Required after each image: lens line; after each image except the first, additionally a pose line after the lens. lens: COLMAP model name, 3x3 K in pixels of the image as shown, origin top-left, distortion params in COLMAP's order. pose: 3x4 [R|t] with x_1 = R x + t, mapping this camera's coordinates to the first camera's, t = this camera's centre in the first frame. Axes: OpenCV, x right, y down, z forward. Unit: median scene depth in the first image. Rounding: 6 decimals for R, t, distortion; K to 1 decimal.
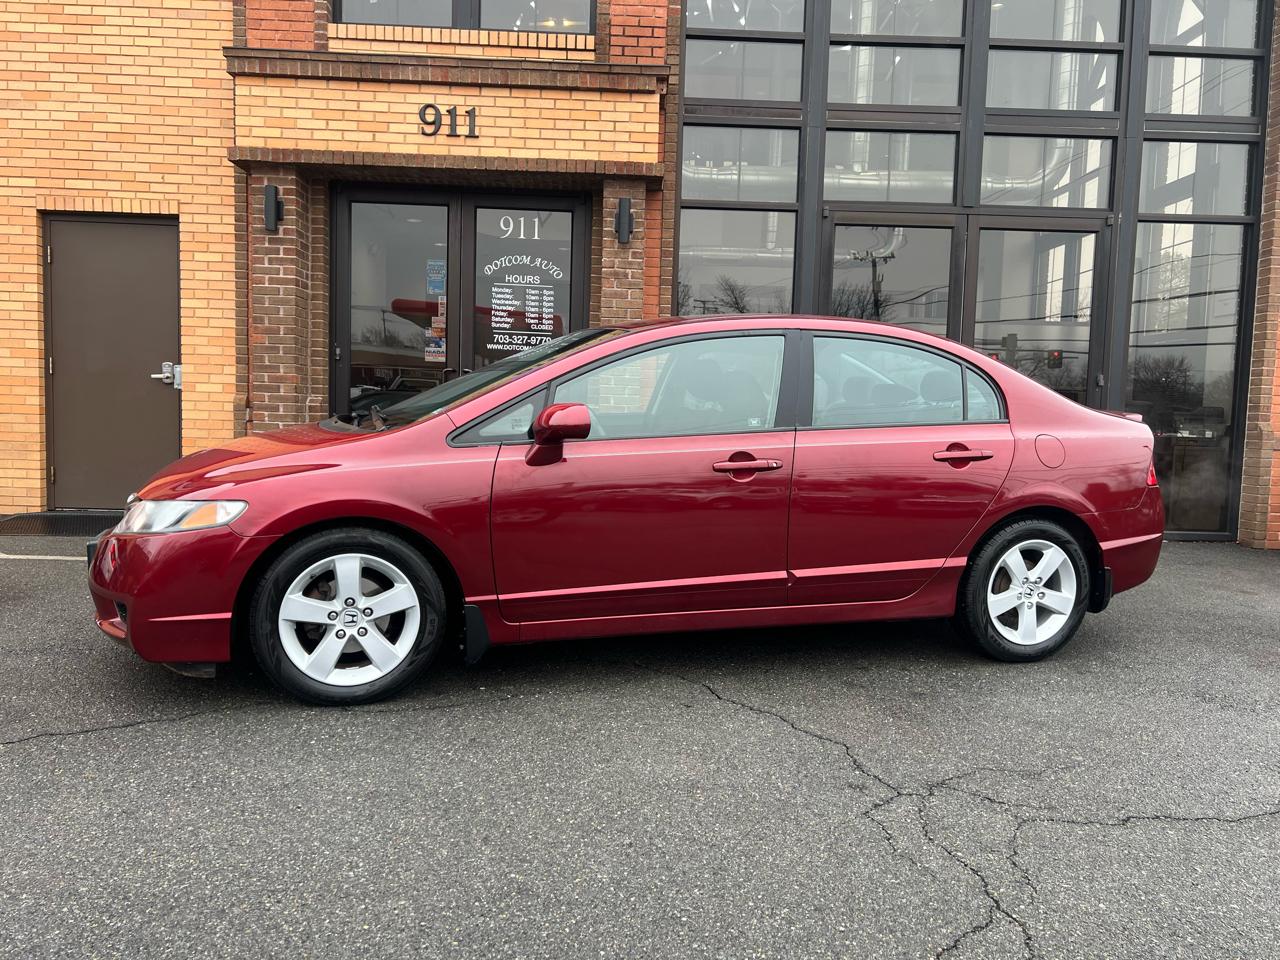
lens RADIAL K [[958.4, 0, 636.1], [0, 958.4, 485.9], [0, 0, 1]] dist [0.053108, -0.055872]
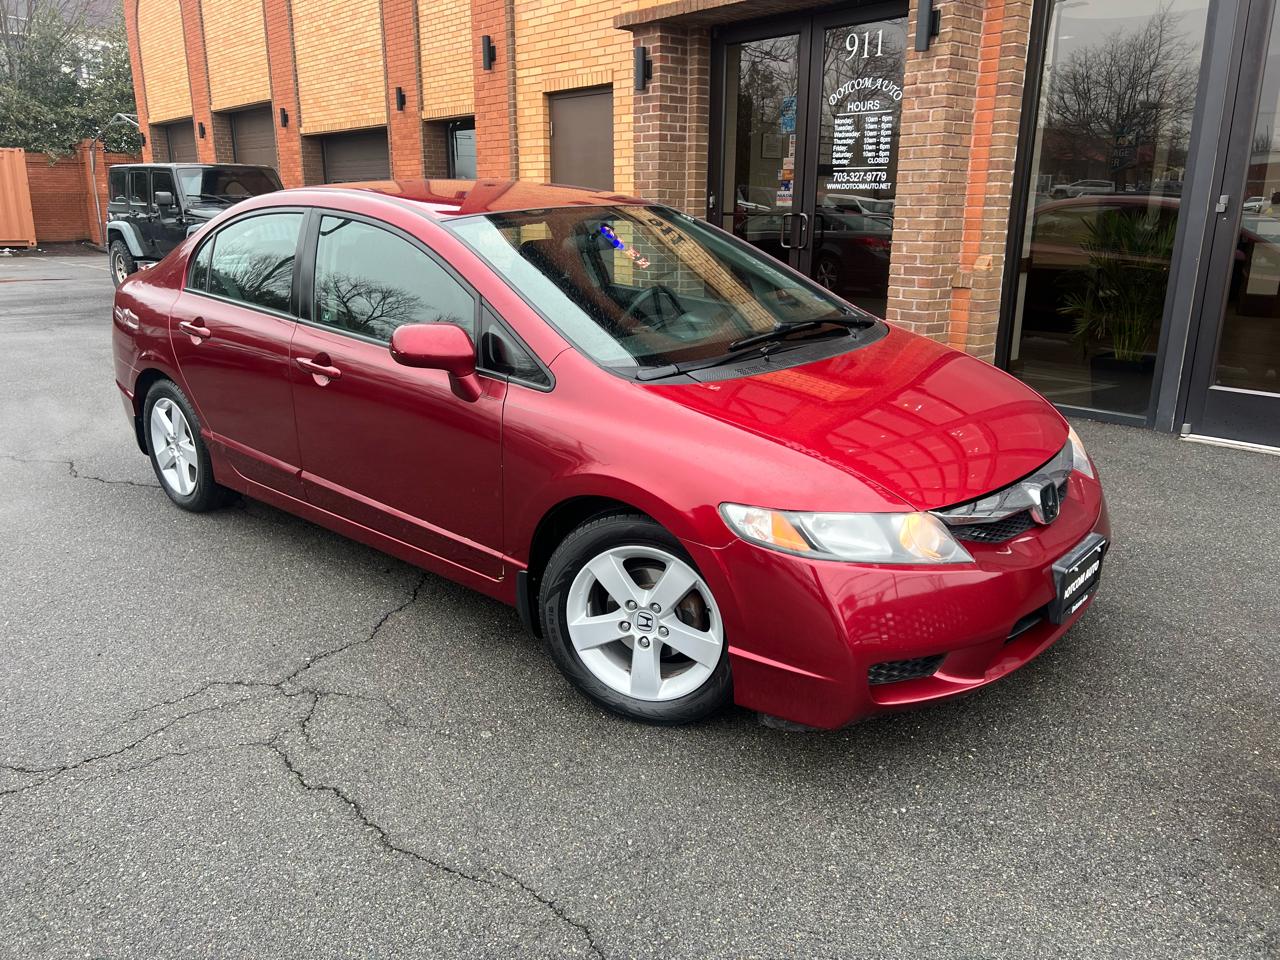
lens RADIAL K [[958.4, 0, 633.3], [0, 958.4, 471.2], [0, 0, 1]] dist [0.053108, -0.055872]
pose [[0.636522, 0.177117, -0.750646, 0.513868], [-0.042416, 0.979840, 0.195228, -0.054097], [0.770091, -0.092428, 0.631203, 0.262949]]
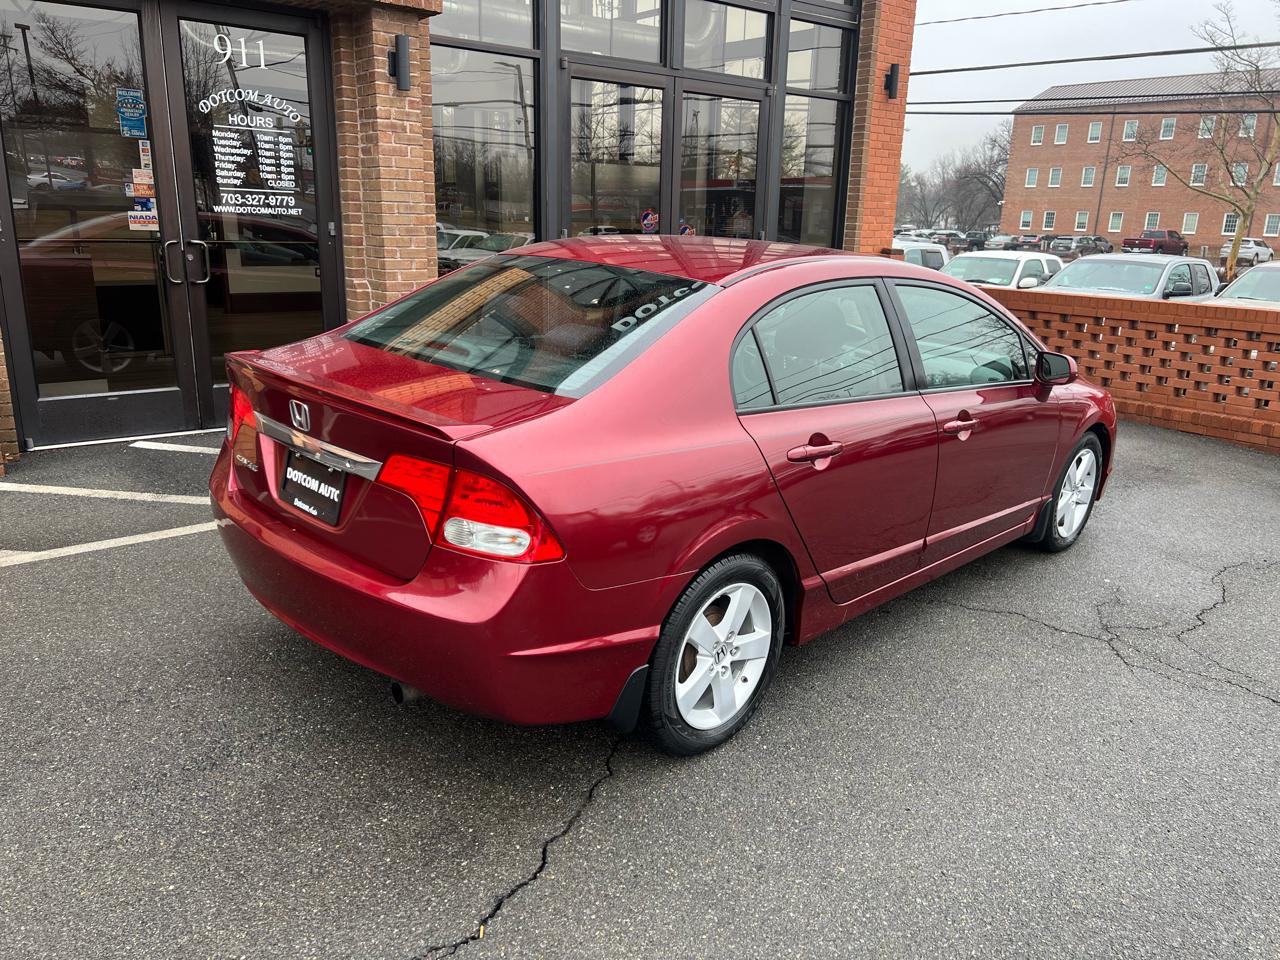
lens RADIAL K [[958.4, 0, 637.3], [0, 958.4, 485.6], [0, 0, 1]] dist [0.053108, -0.055872]
pose [[0.790876, -0.176313, 0.586027, -0.419153], [0.043931, 0.971485, 0.232996, -0.102577], [-0.610397, -0.158526, 0.776070, 0.147158]]
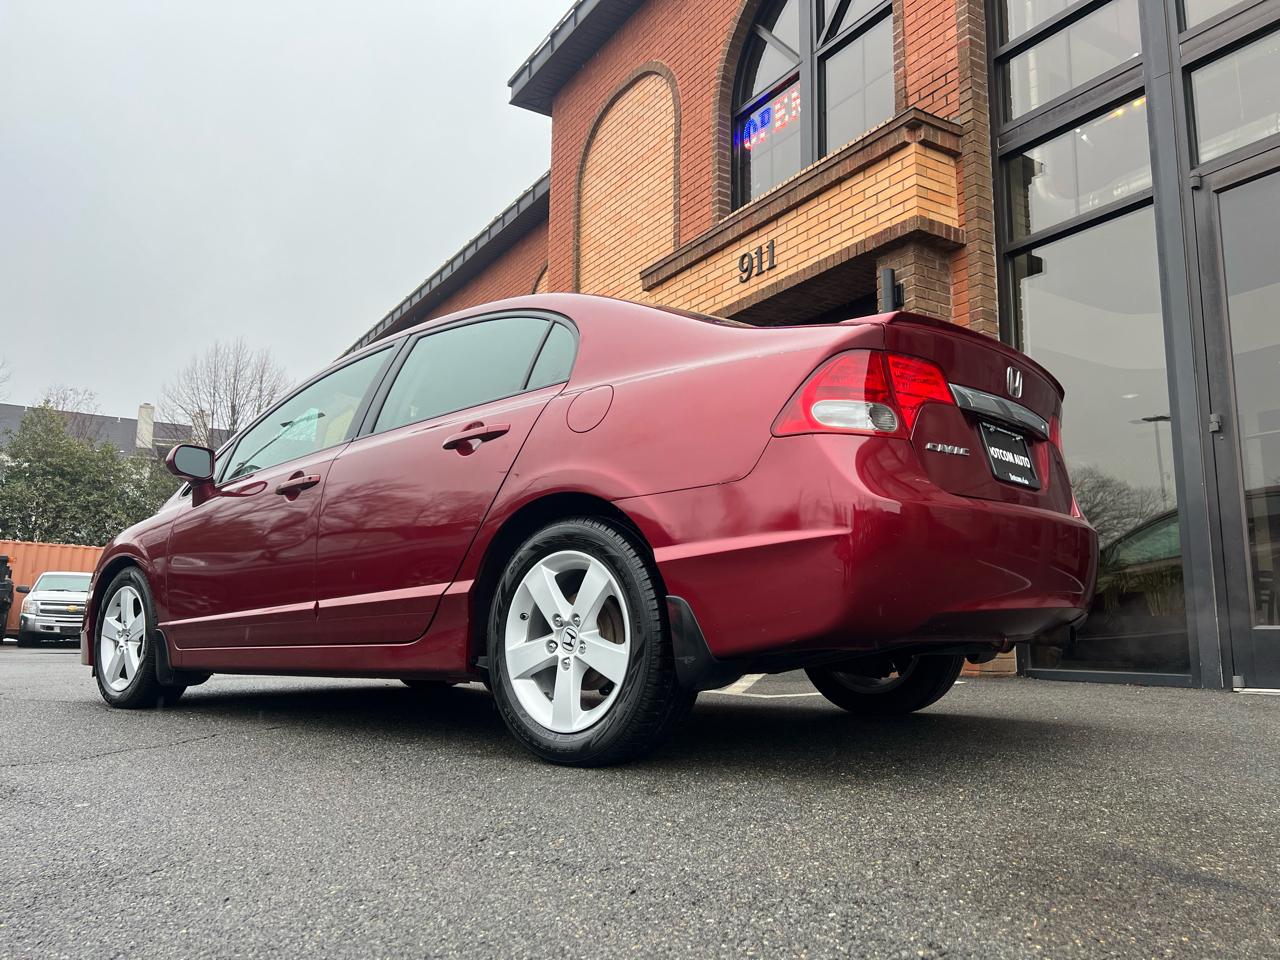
lens RADIAL K [[958.4, 0, 645.9], [0, 958.4, 475.3], [0, 0, 1]] dist [0.053108, -0.055872]
pose [[0.513004, -0.167933, -0.841799, 0.564226], [-0.062449, 0.970776, -0.231720, 0.086311], [0.856112, 0.171443, 0.487525, 0.436722]]
